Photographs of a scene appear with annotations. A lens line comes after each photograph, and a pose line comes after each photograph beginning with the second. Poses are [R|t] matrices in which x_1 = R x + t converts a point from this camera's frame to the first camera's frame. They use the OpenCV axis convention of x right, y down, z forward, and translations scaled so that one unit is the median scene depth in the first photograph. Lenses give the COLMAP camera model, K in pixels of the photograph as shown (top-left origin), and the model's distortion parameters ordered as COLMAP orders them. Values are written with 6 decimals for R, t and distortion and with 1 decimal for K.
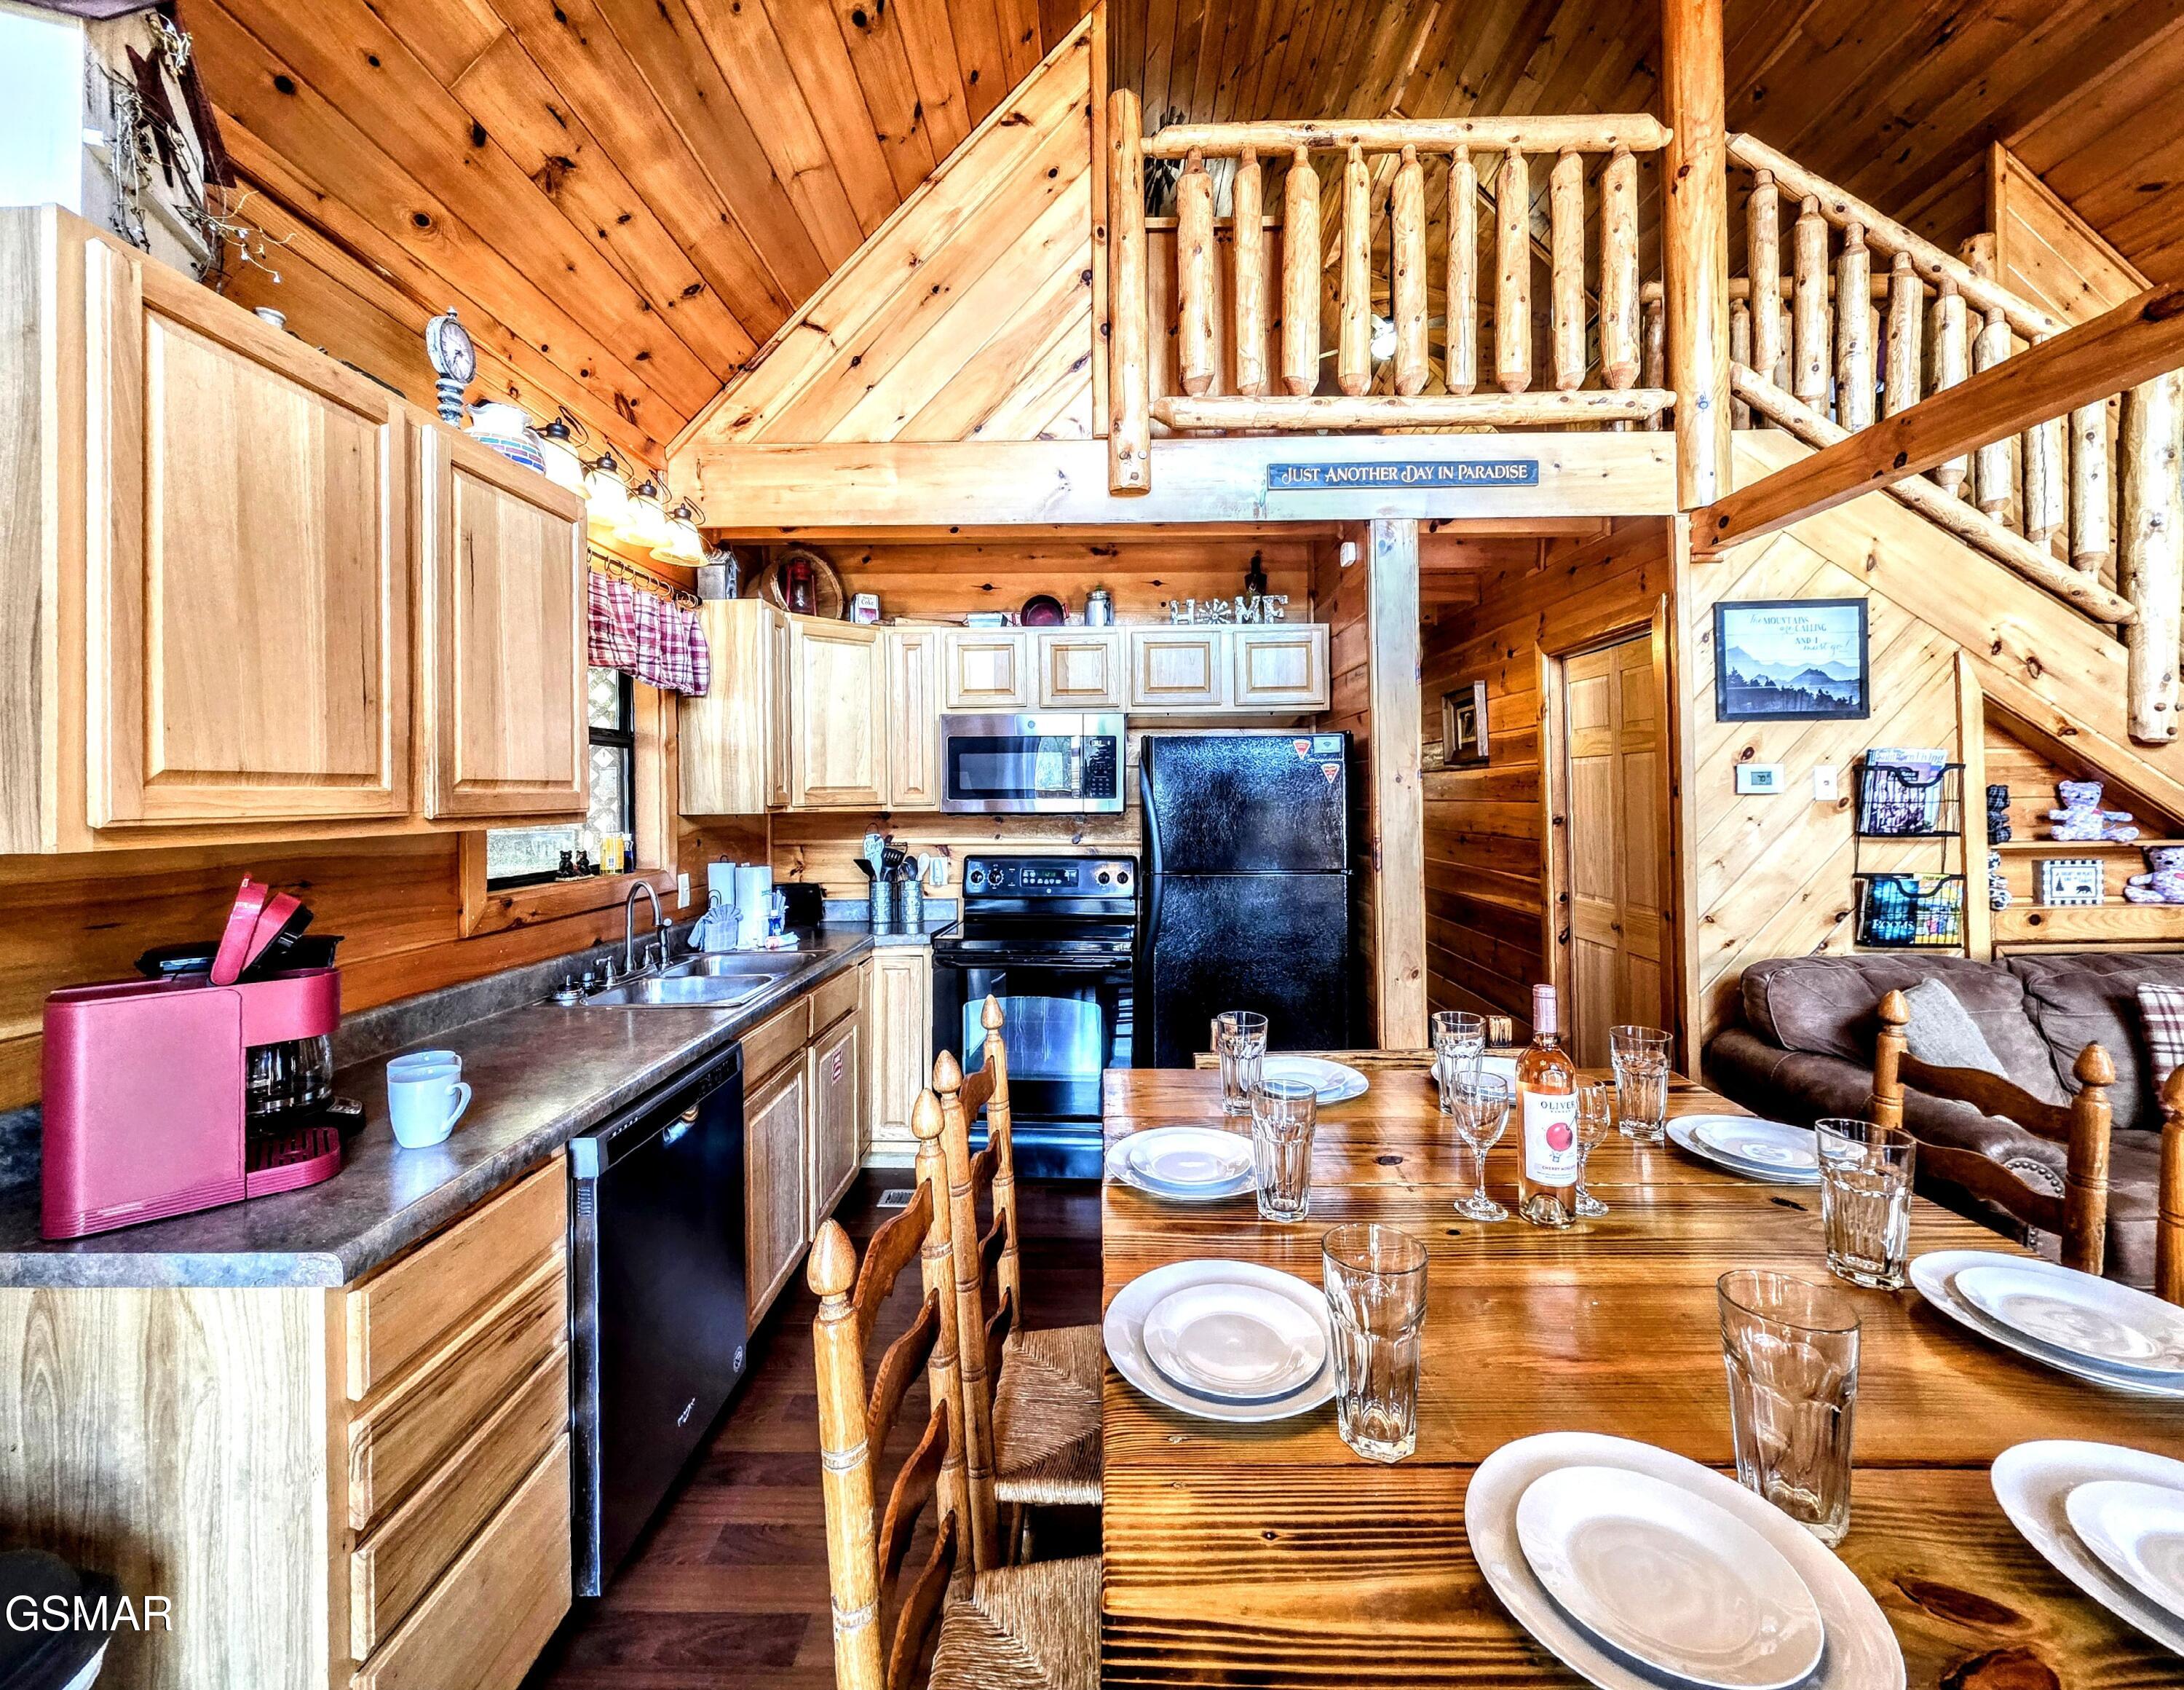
lens RADIAL K [[894.1, 0, 1079.6], [0, 894.1, 781.4], [0, 0, 1]] dist [0.008762, -0.001095]
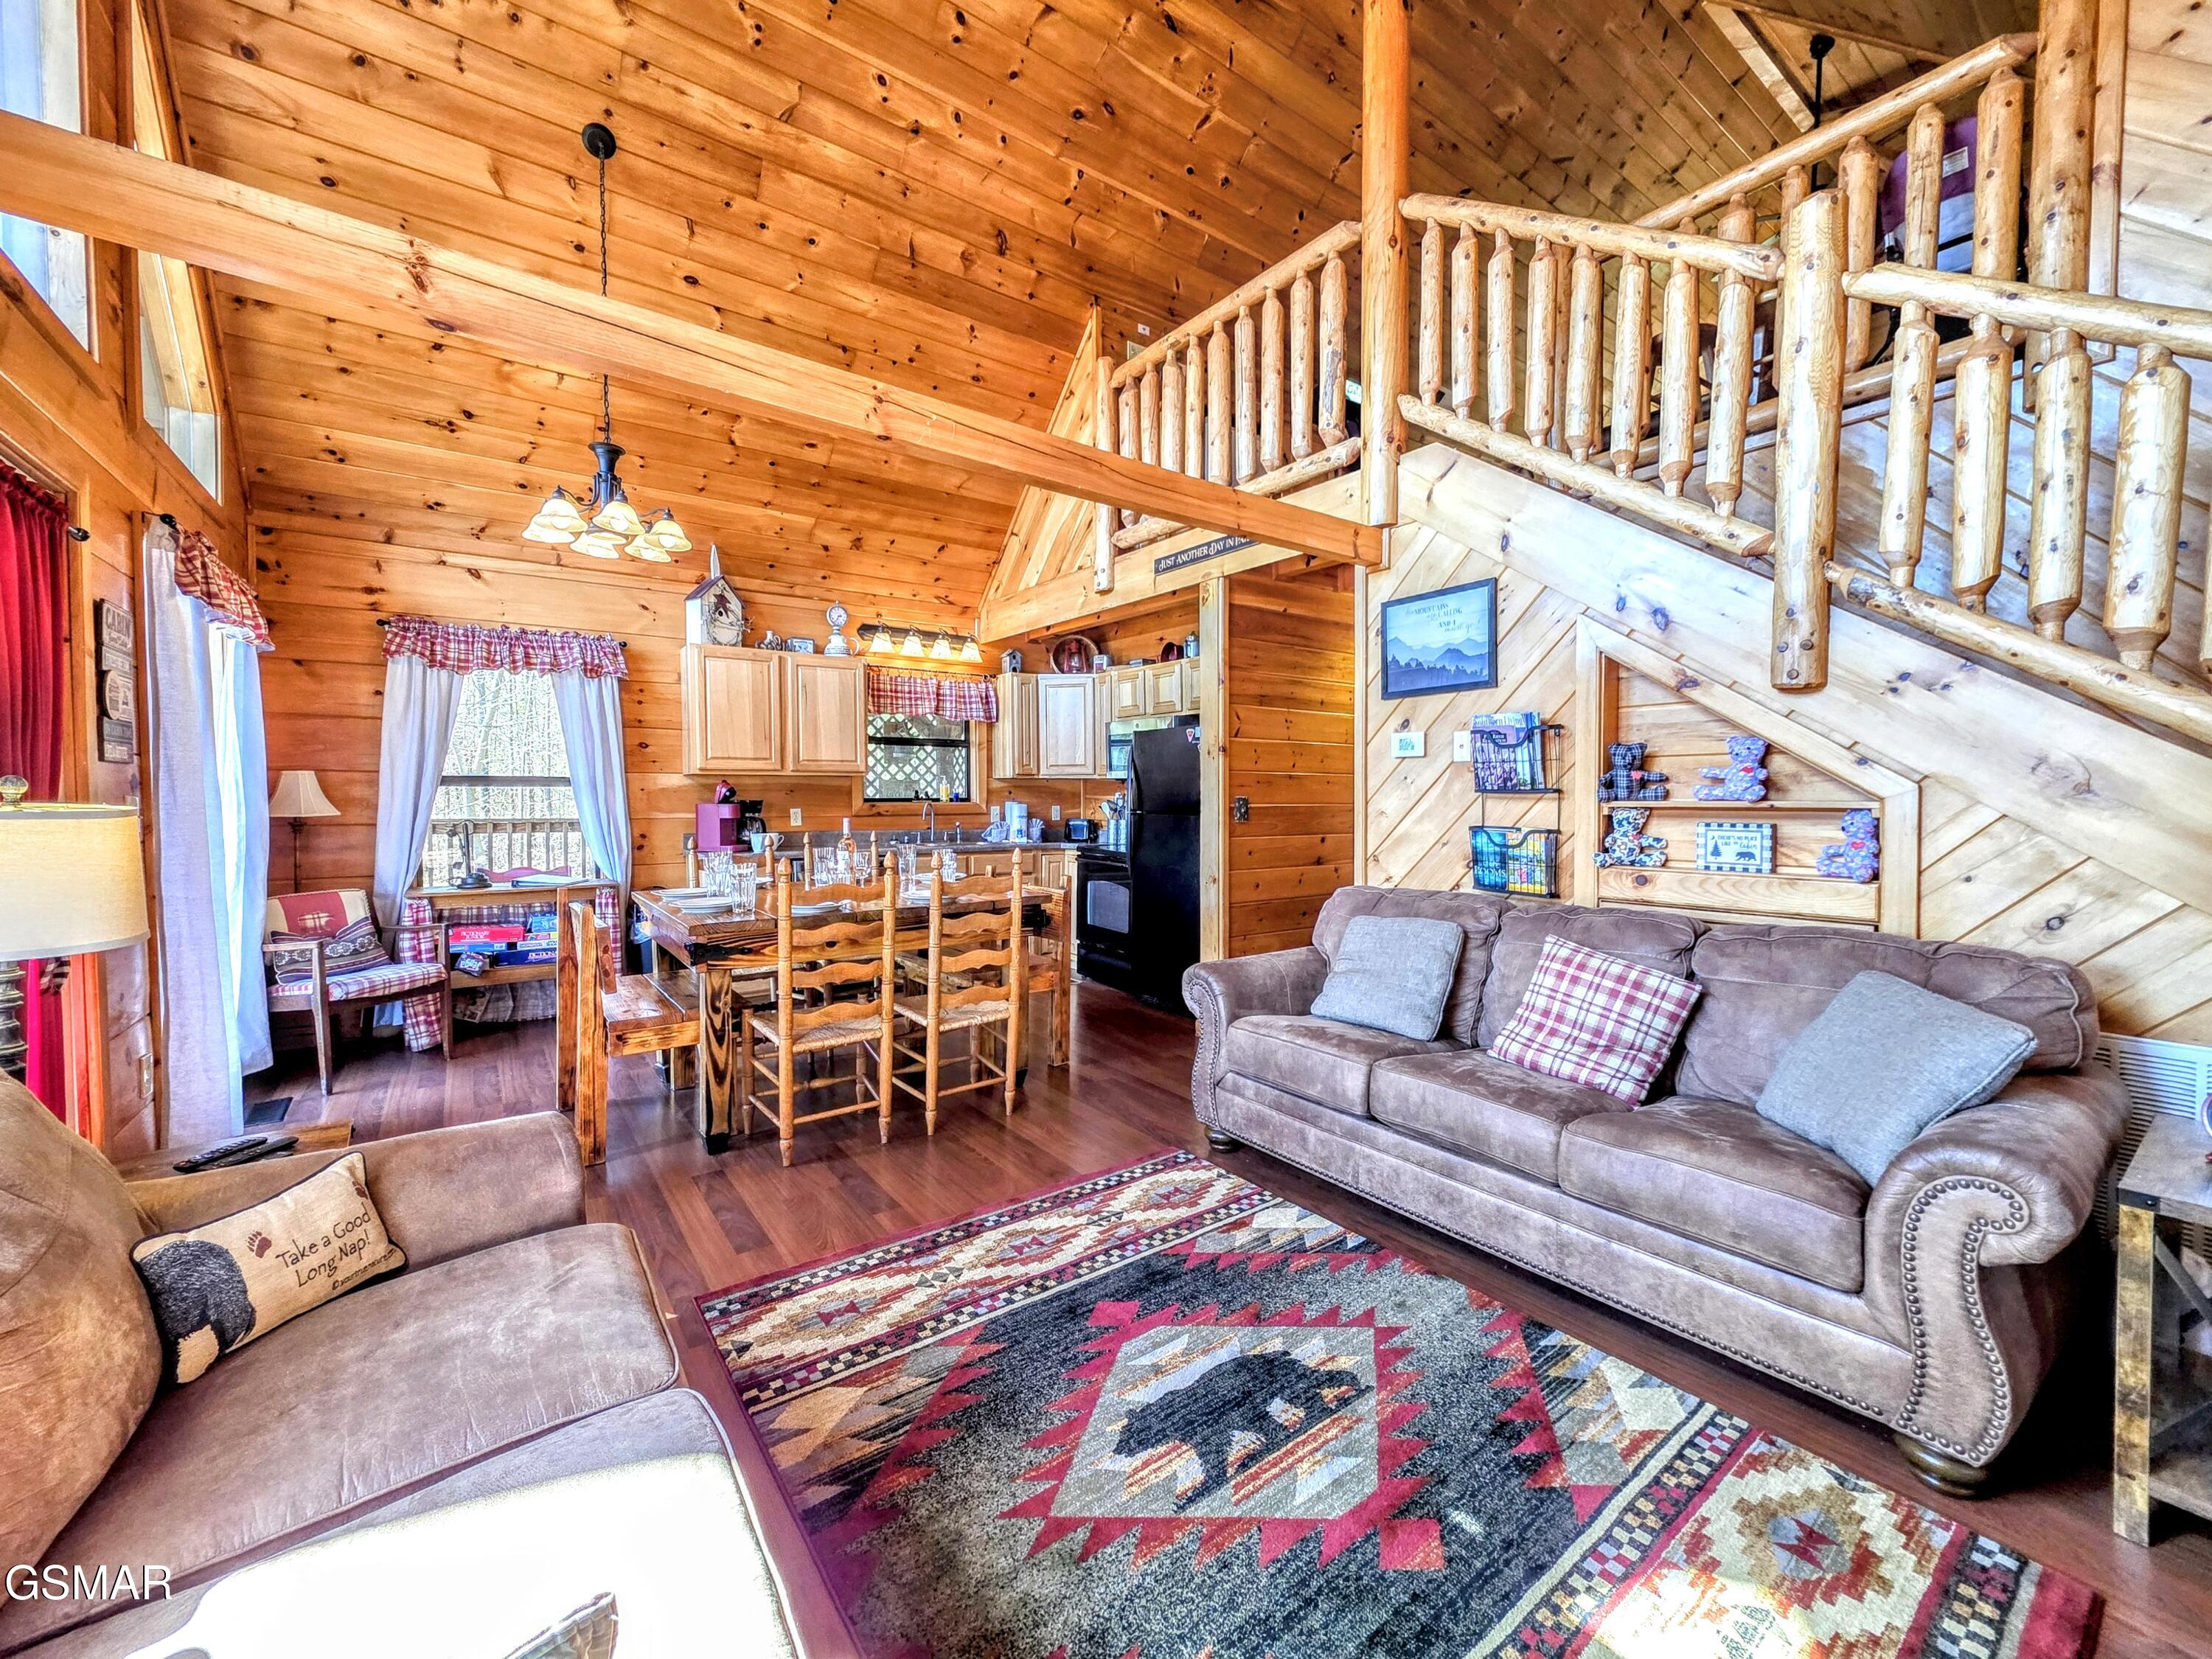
lens RADIAL K [[903.2, 0, 1128.7], [0, 903.2, 819.1], [0, 0, 1]] dist [0.002126, -0.001532]
pose [[0.603522, 0.032404, -0.796687, 1.496126], [0.003910, 0.999042, 0.043597, 0.042665], [0.797336, -0.029427, 0.602817, -0.034426]]
